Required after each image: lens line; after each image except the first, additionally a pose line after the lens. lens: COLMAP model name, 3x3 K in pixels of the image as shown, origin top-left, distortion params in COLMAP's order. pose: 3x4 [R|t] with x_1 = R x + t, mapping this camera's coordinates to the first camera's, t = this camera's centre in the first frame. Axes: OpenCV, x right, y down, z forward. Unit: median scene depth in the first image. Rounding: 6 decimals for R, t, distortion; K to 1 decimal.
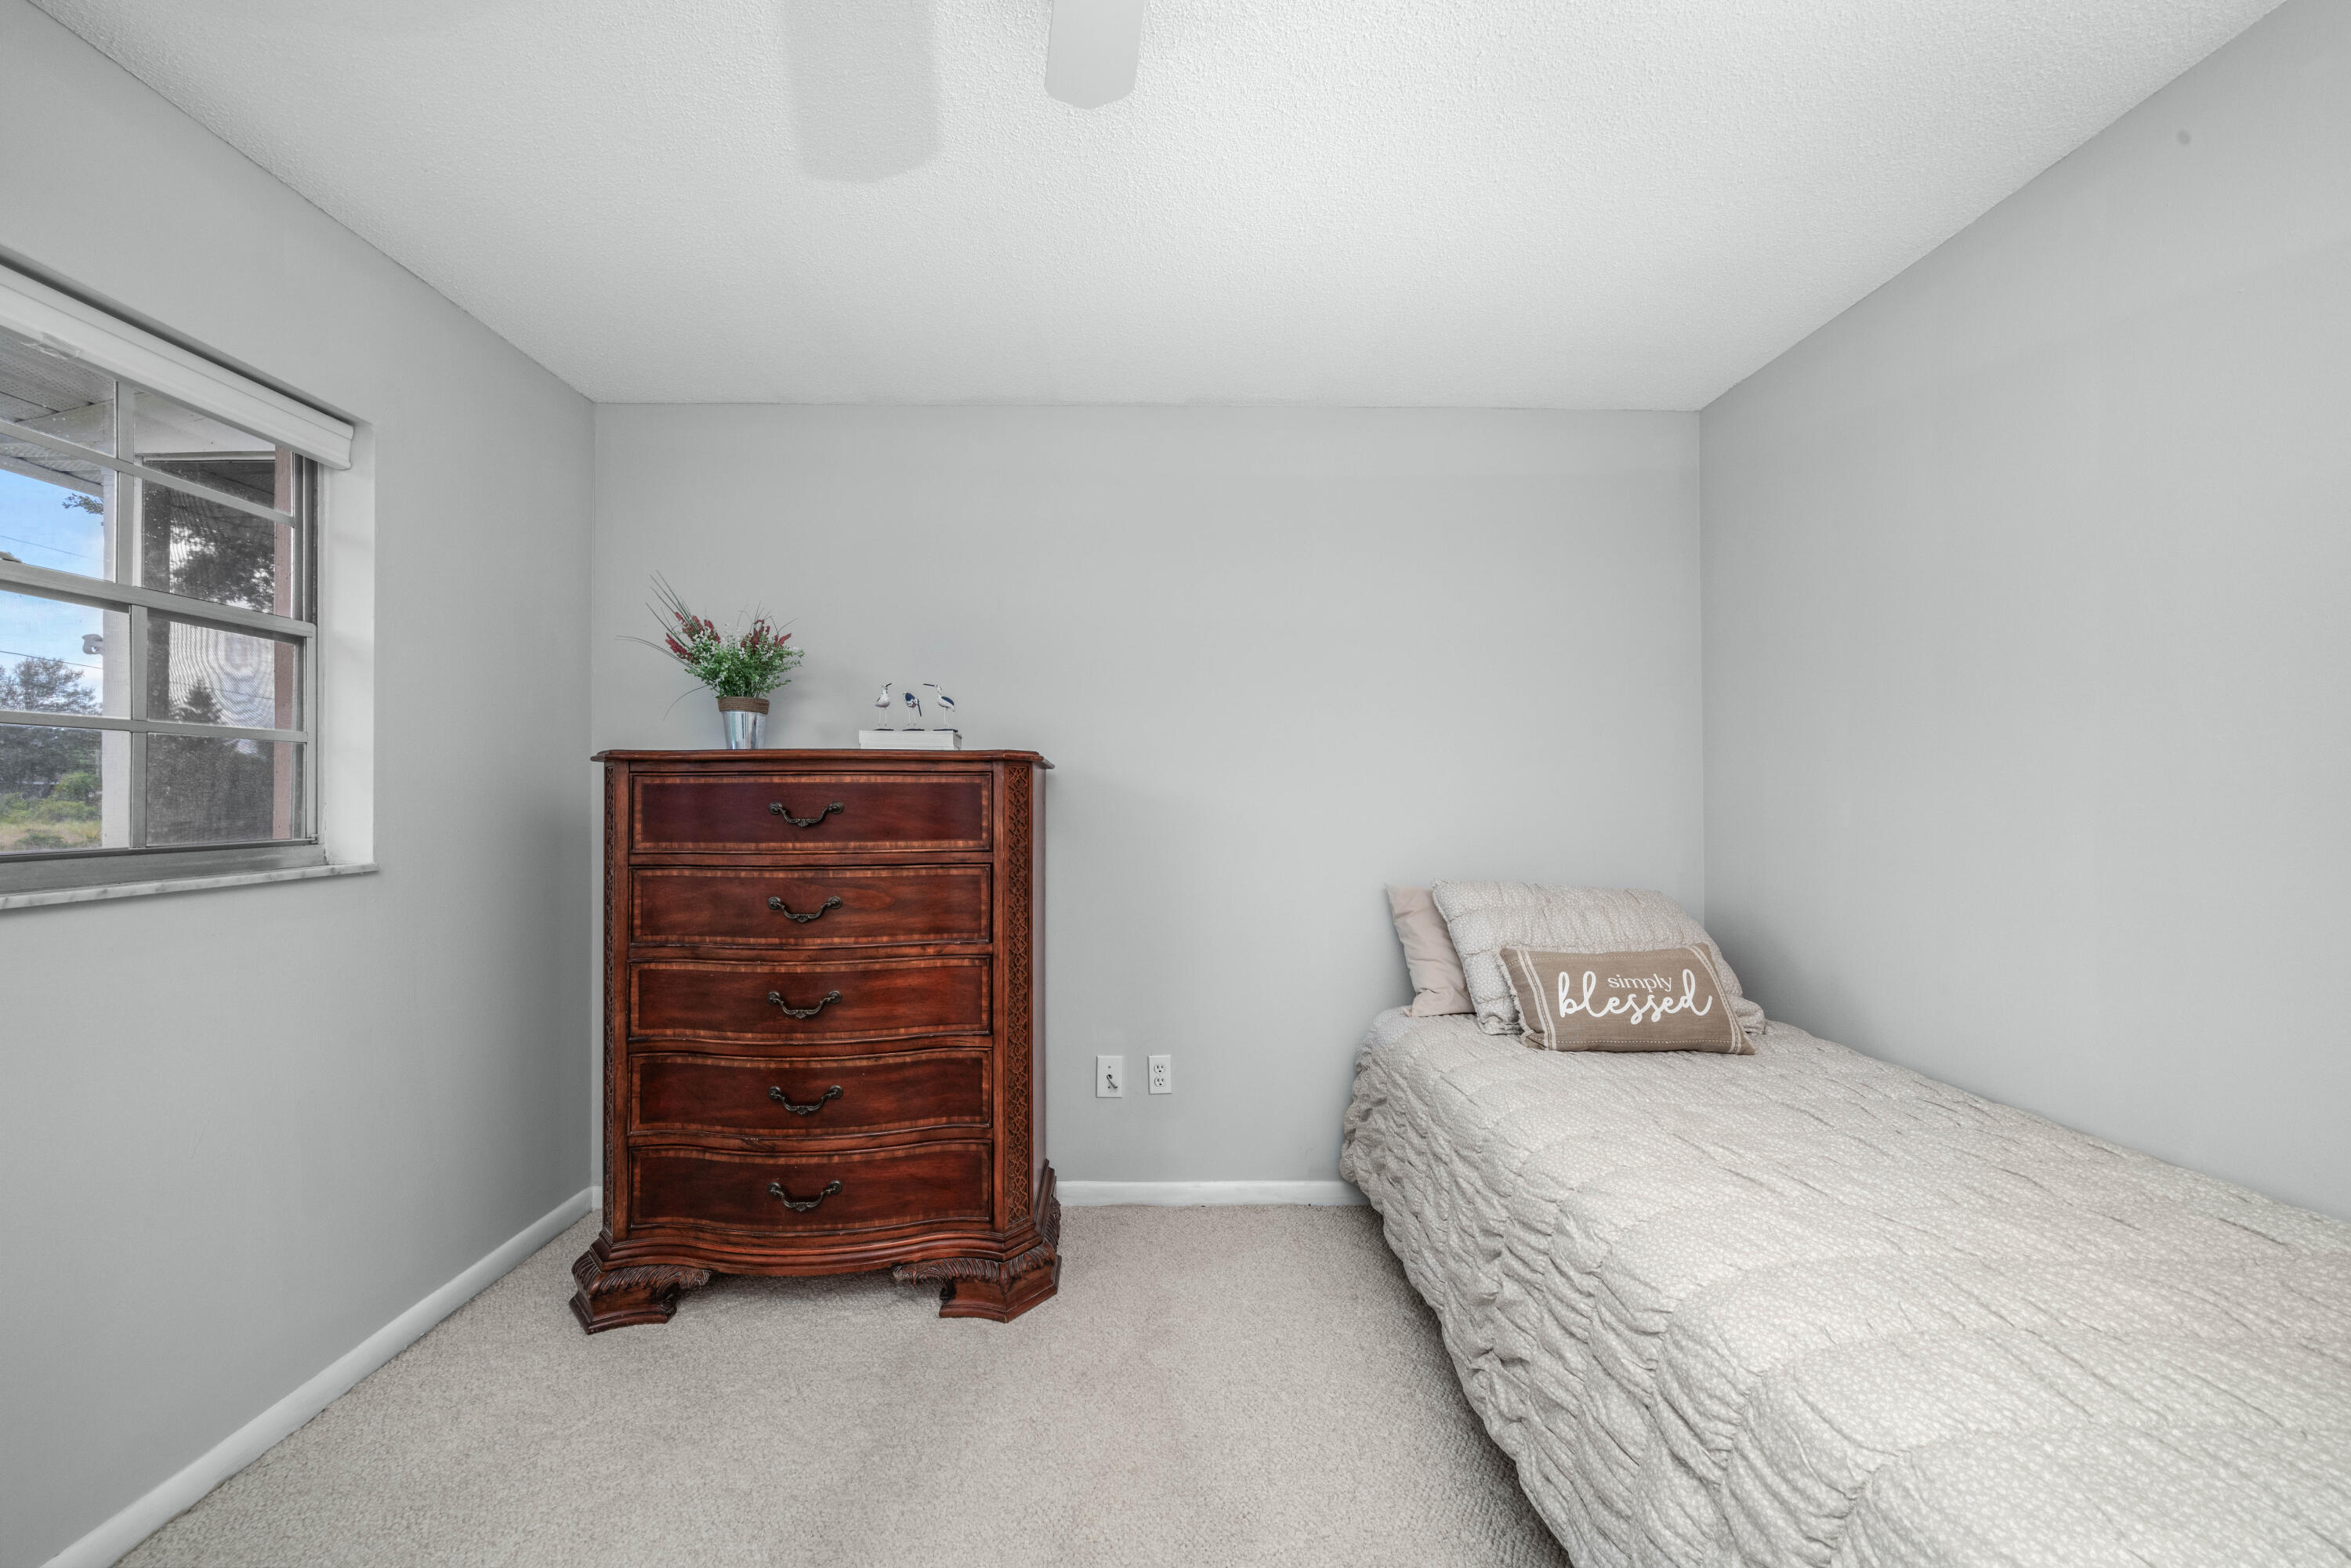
lens RADIAL K [[810.4, 0, 1169.6], [0, 810.4, 799.3], [0, 0, 1]] dist [-0.004357, 0.000203]
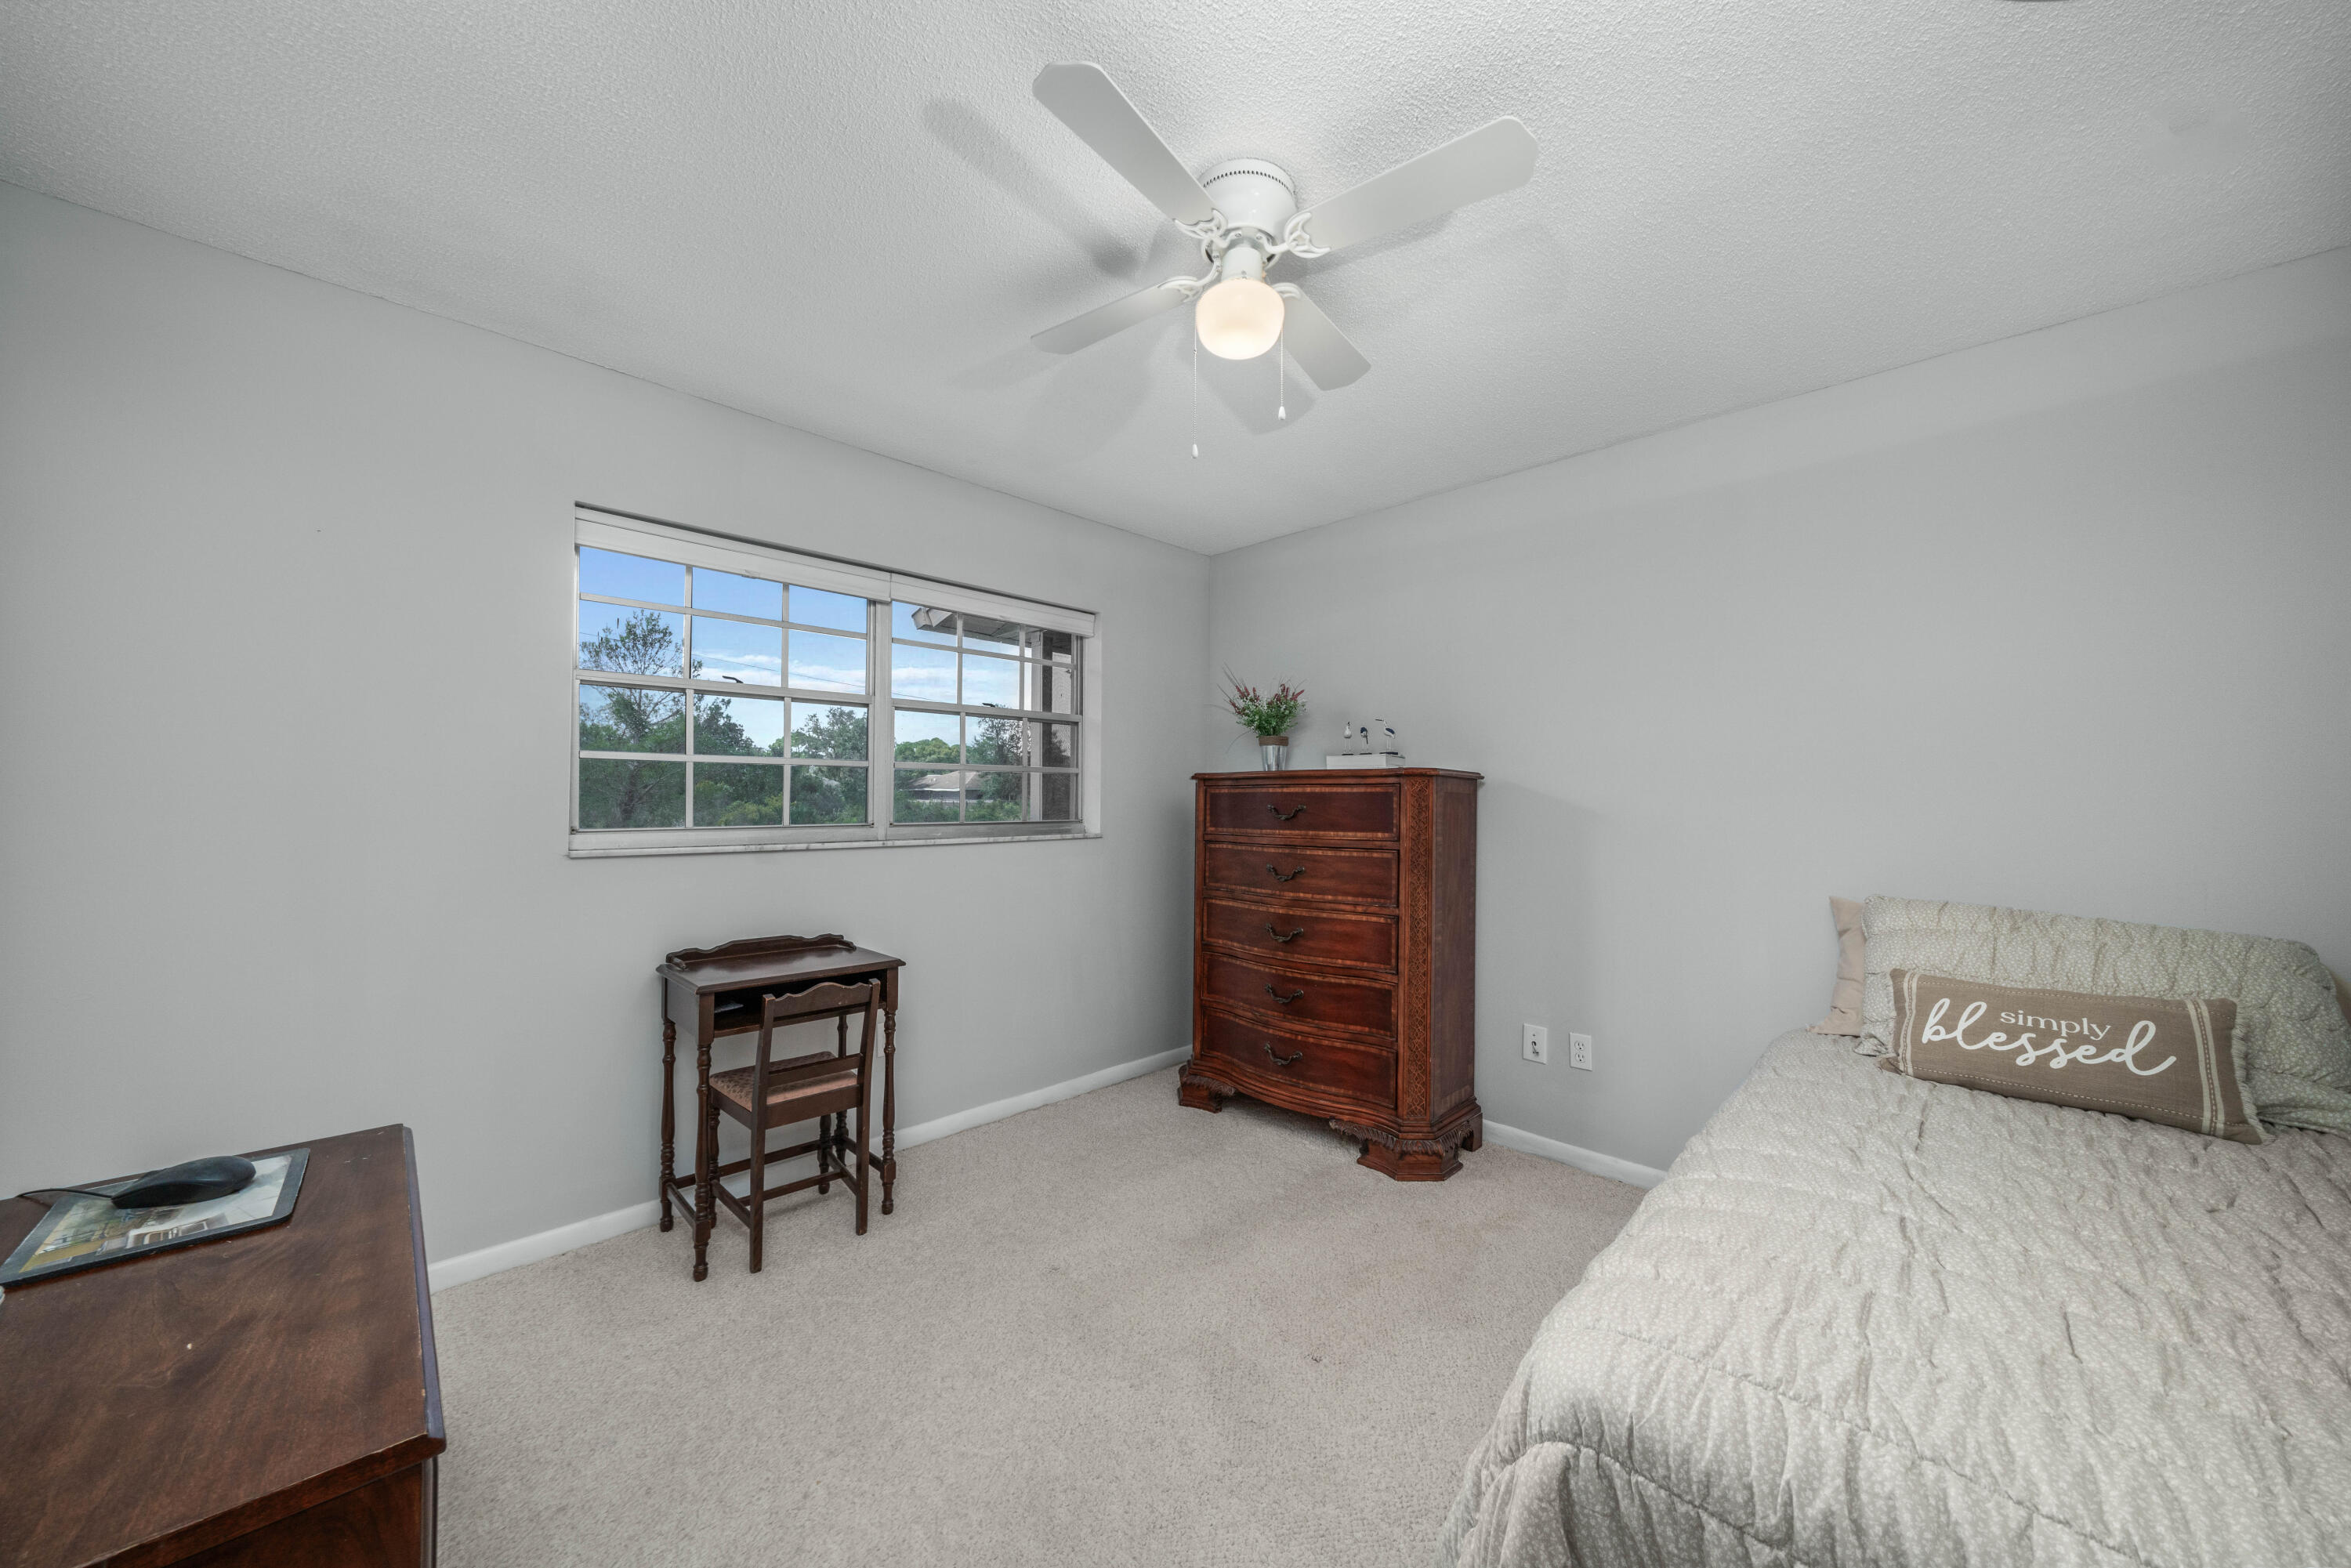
lens RADIAL K [[844.7, 0, 1166.1], [0, 844.7, 808.4], [0, 0, 1]] dist [-0.000752, 0.000057]
pose [[0.692214, 0.012327, -0.721587, 0.552565], [-0.010318, 0.999921, 0.007184, 0.001890], [0.721618, 0.002473, 0.692287, -0.285797]]
